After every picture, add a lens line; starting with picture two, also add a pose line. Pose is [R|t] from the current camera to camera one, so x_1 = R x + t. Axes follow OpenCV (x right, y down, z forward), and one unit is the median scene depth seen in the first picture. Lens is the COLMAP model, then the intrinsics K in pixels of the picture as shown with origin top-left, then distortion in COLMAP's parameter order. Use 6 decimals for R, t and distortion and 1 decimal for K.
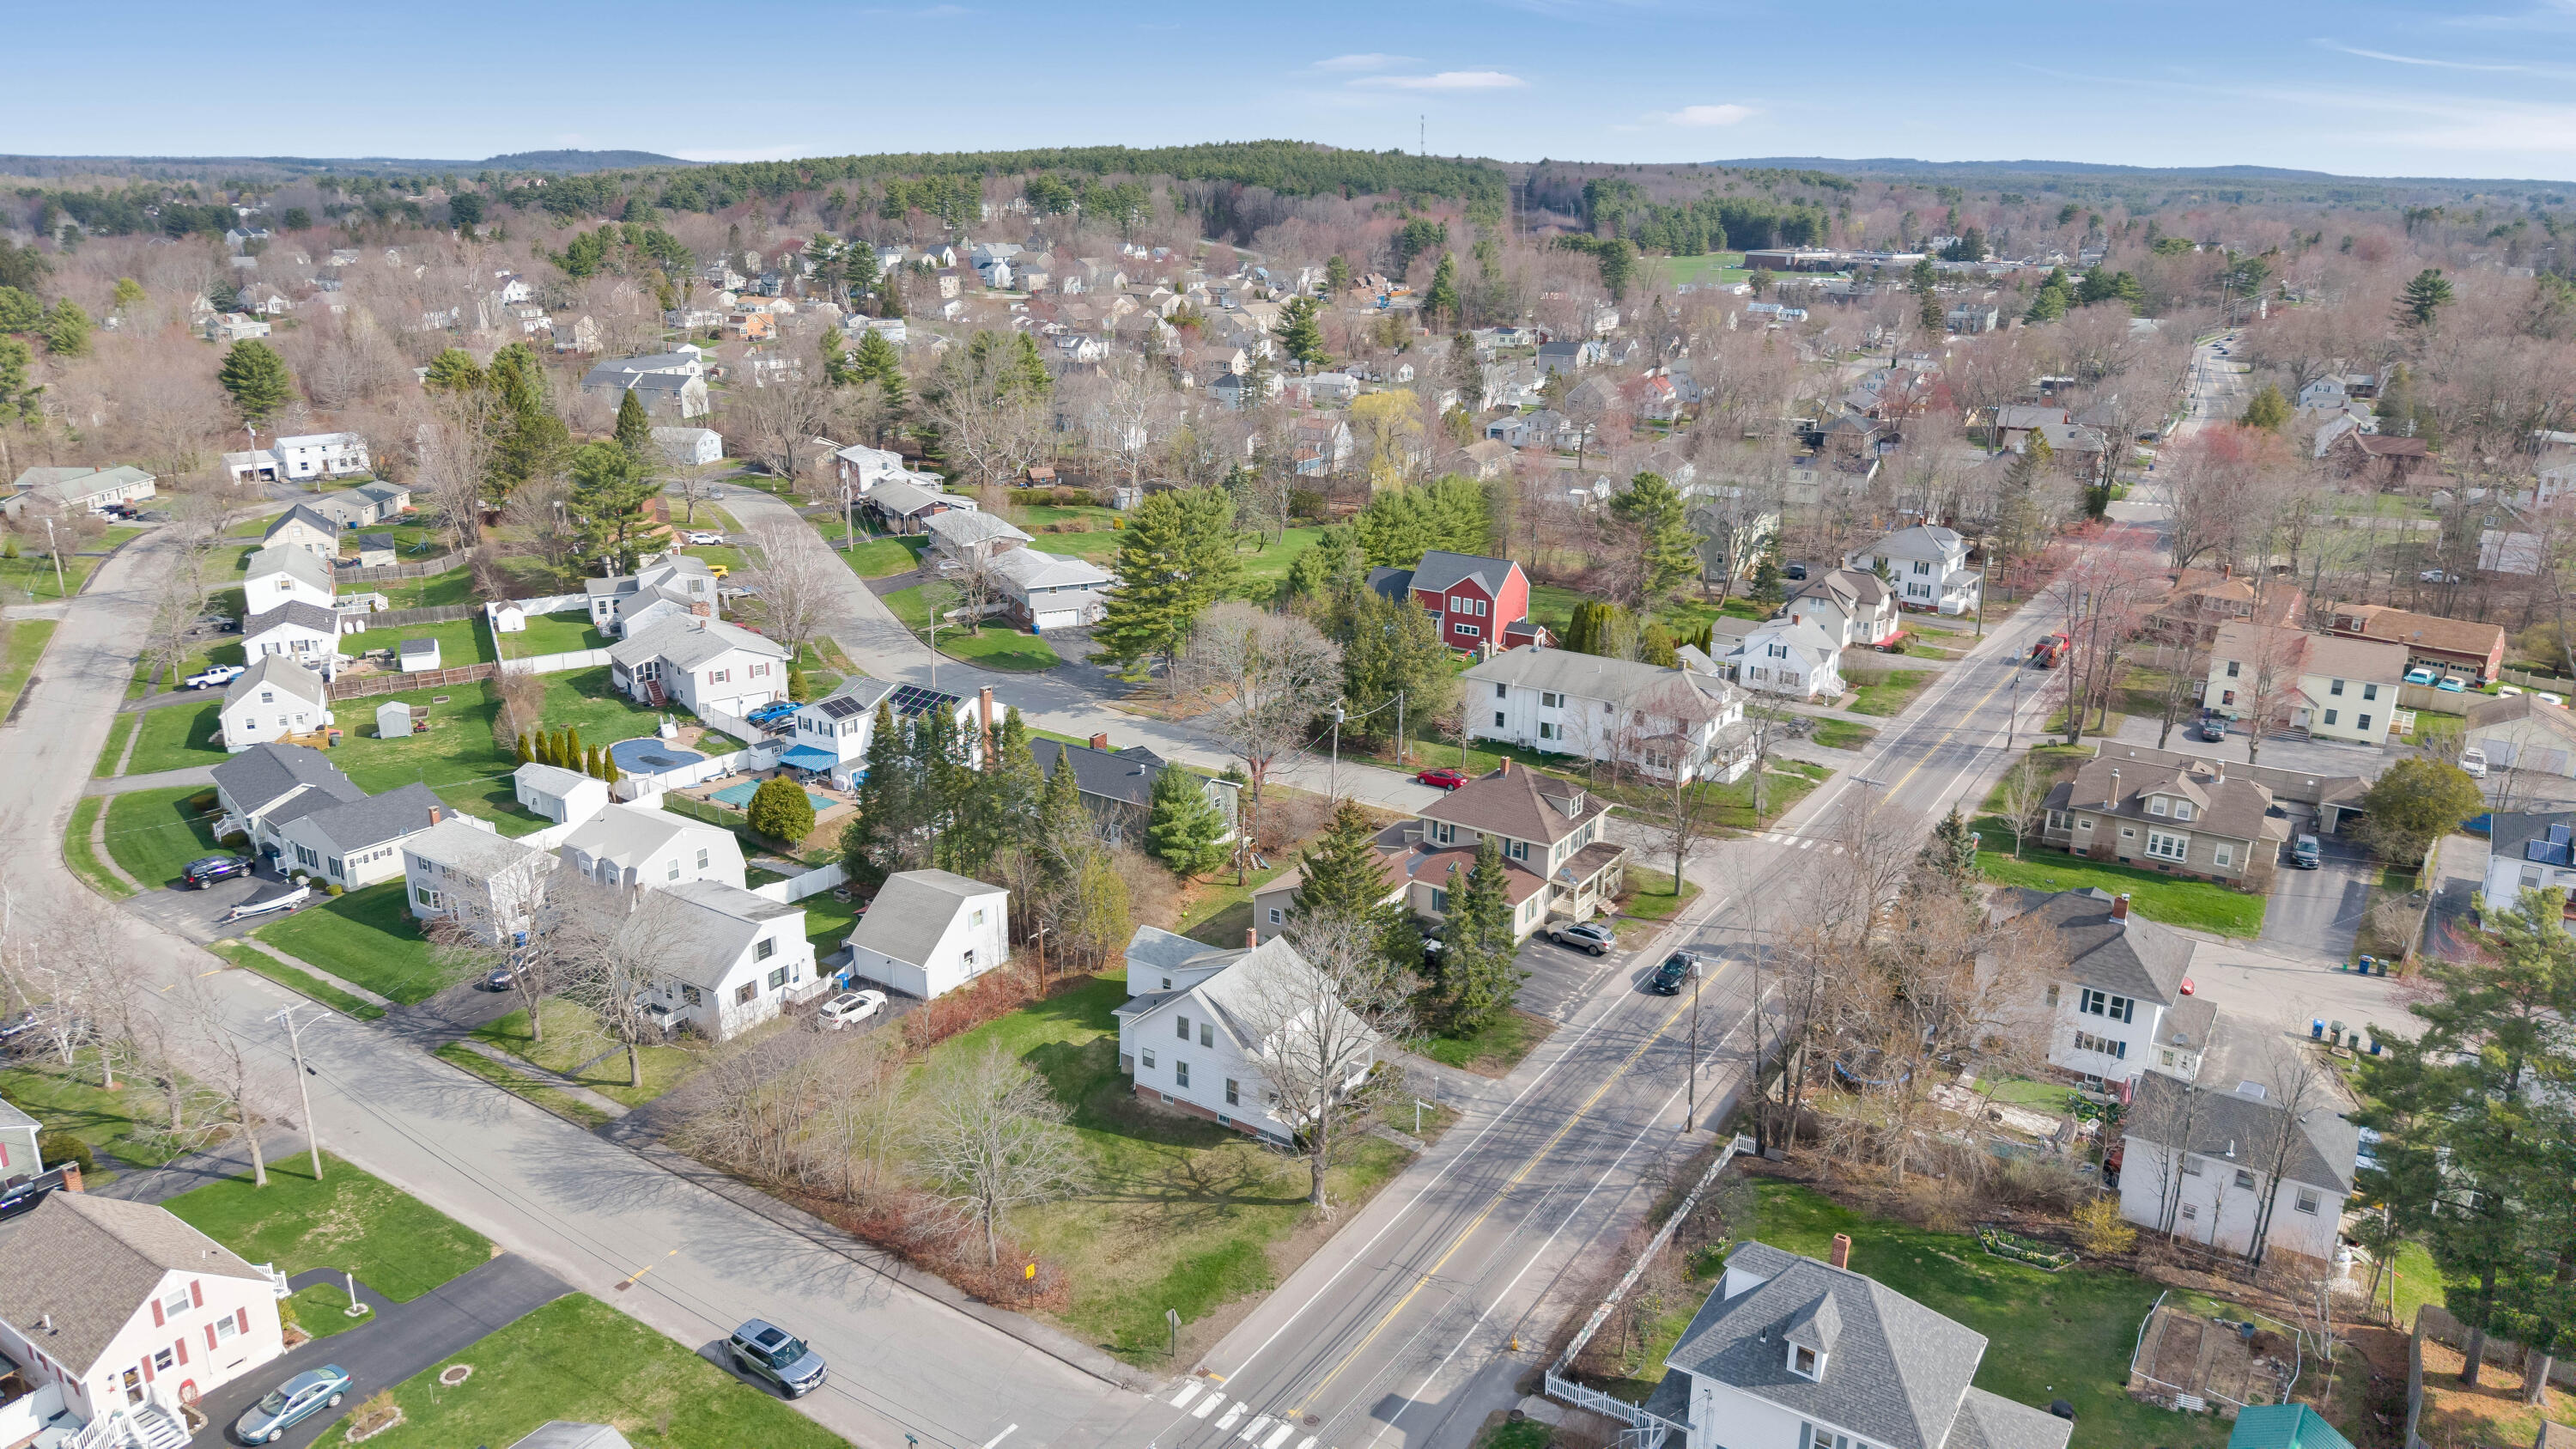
lens RADIAL K [[1746.7, 0, 1295.1], [0, 1746.7, 719.5], [0, 0, 1]] dist [0.050643, -0.073840]
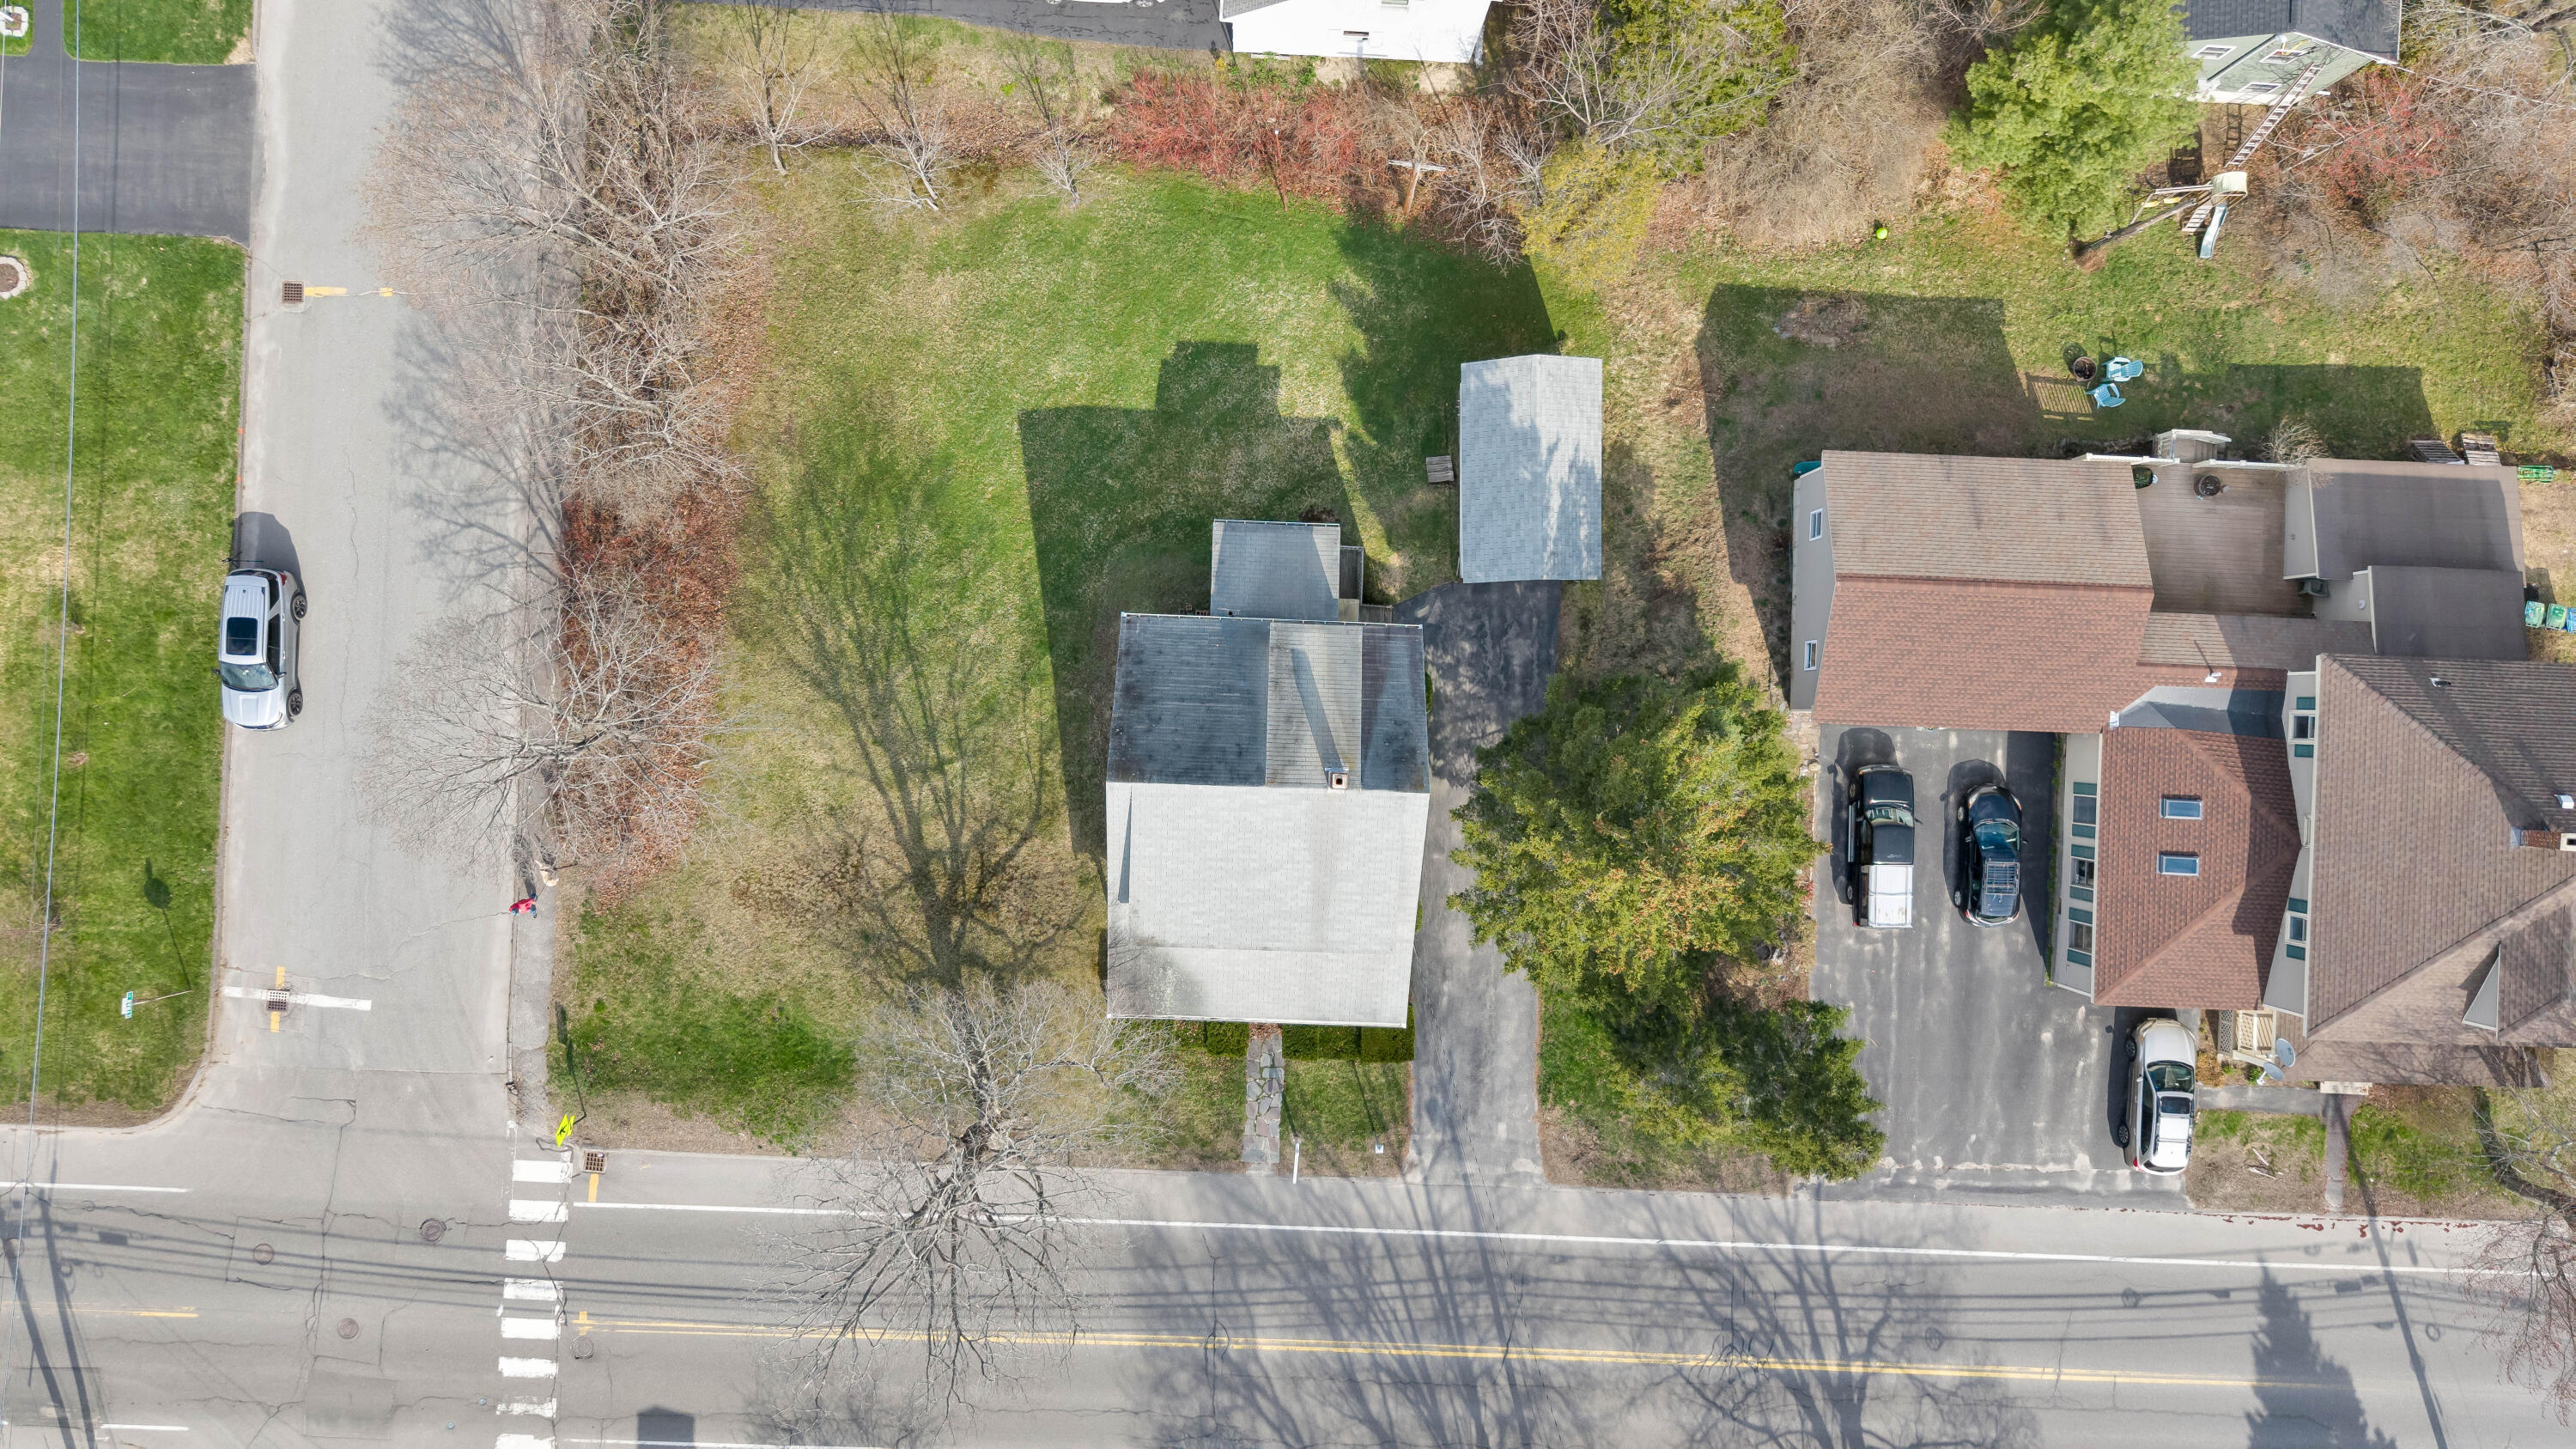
lens RADIAL K [[1746.7, 0, 1295.1], [0, 1746.7, 719.5], [0, 0, 1]] dist [0.050643, -0.073840]
pose [[0.520670, 0.853756, -0.001477, -0.046735], [-0.276394, 0.170198, 0.945854, -0.331329], [0.807780, -0.492070, 0.324590, 0.897478]]
